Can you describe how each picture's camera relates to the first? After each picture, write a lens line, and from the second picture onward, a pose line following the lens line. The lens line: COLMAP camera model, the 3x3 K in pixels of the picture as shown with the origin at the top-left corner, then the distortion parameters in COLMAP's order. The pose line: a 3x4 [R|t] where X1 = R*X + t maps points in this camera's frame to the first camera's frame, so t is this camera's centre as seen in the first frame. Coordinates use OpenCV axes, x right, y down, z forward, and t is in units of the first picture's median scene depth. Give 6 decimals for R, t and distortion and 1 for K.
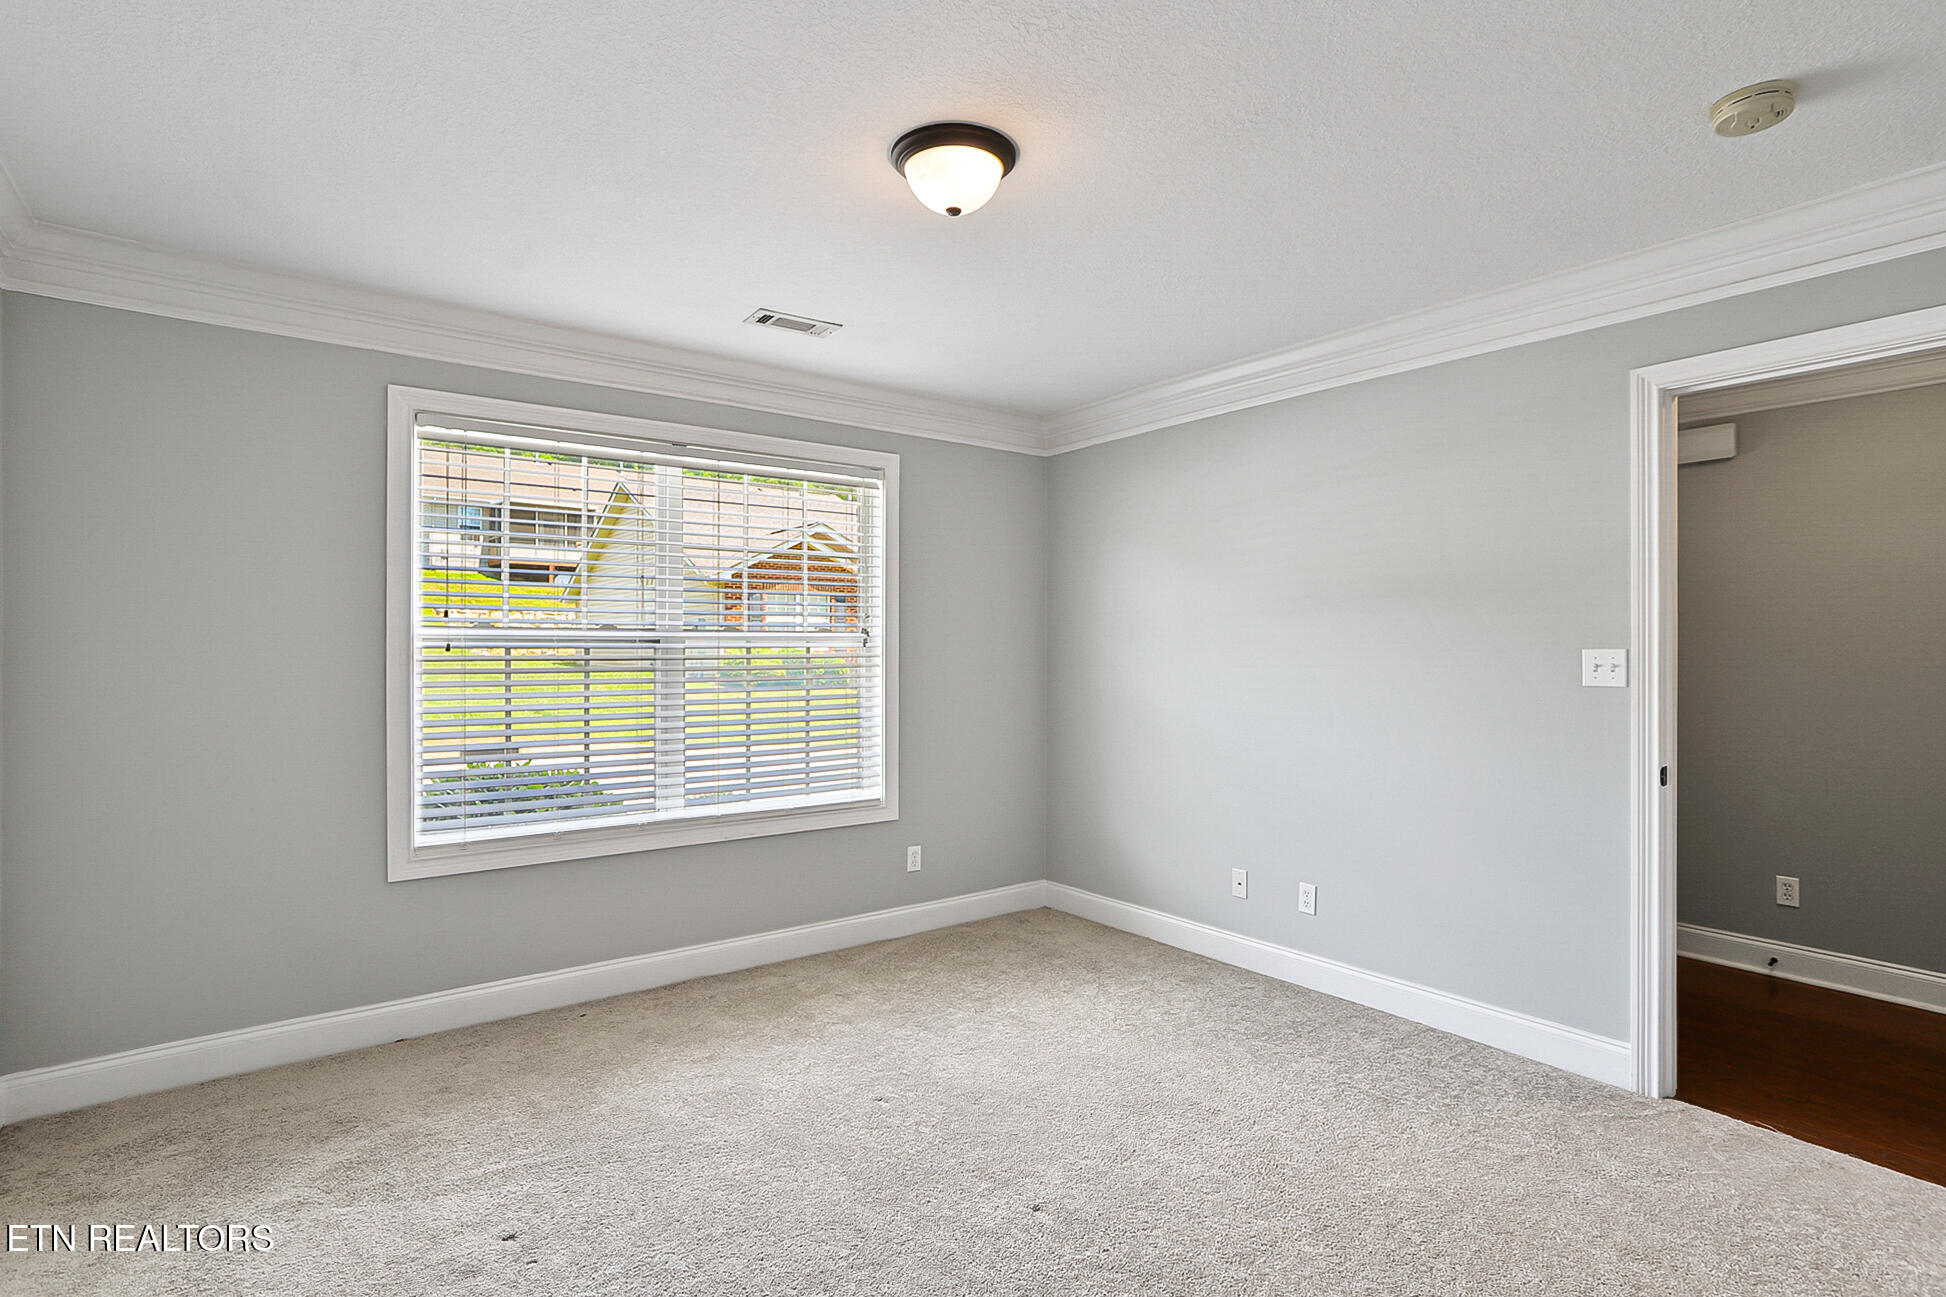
lens RADIAL K [[967.4, 0, 979.1], [0, 967.4, 652.0], [0, 0, 1]] dist [-0.048942, 0.029263]
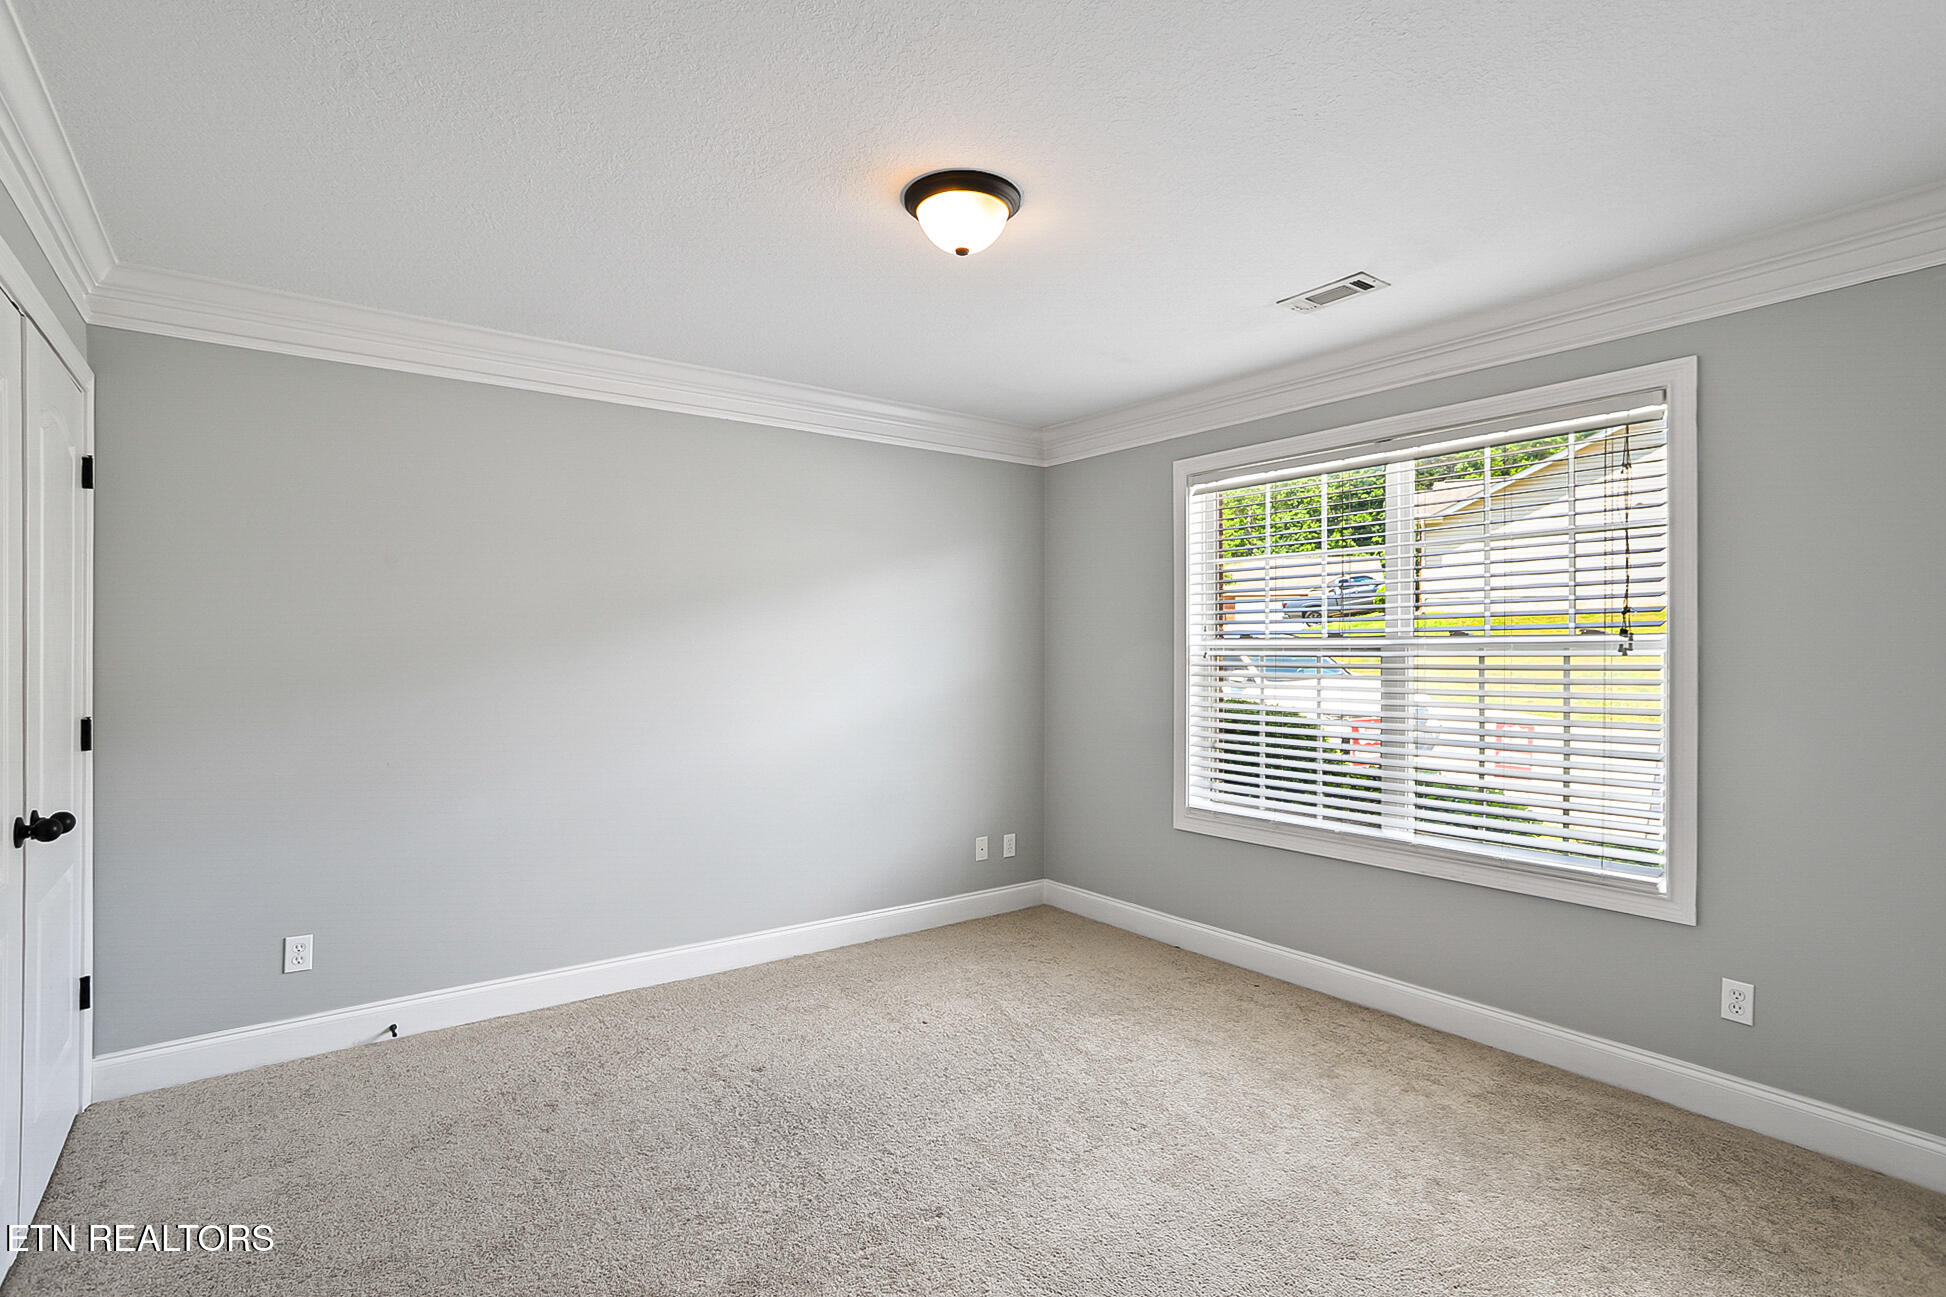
lens RADIAL K [[967.4, 0, 1007.5], [0, 967.4, 657.2], [0, 0, 1]] dist [-0.048942, 0.029263]
pose [[0.002039, 0.003017, -0.999993, 0.634474], [-0.009324, 0.999952, 0.002998, -0.002764], [0.999954, 0.009318, 0.002067, 0.637159]]
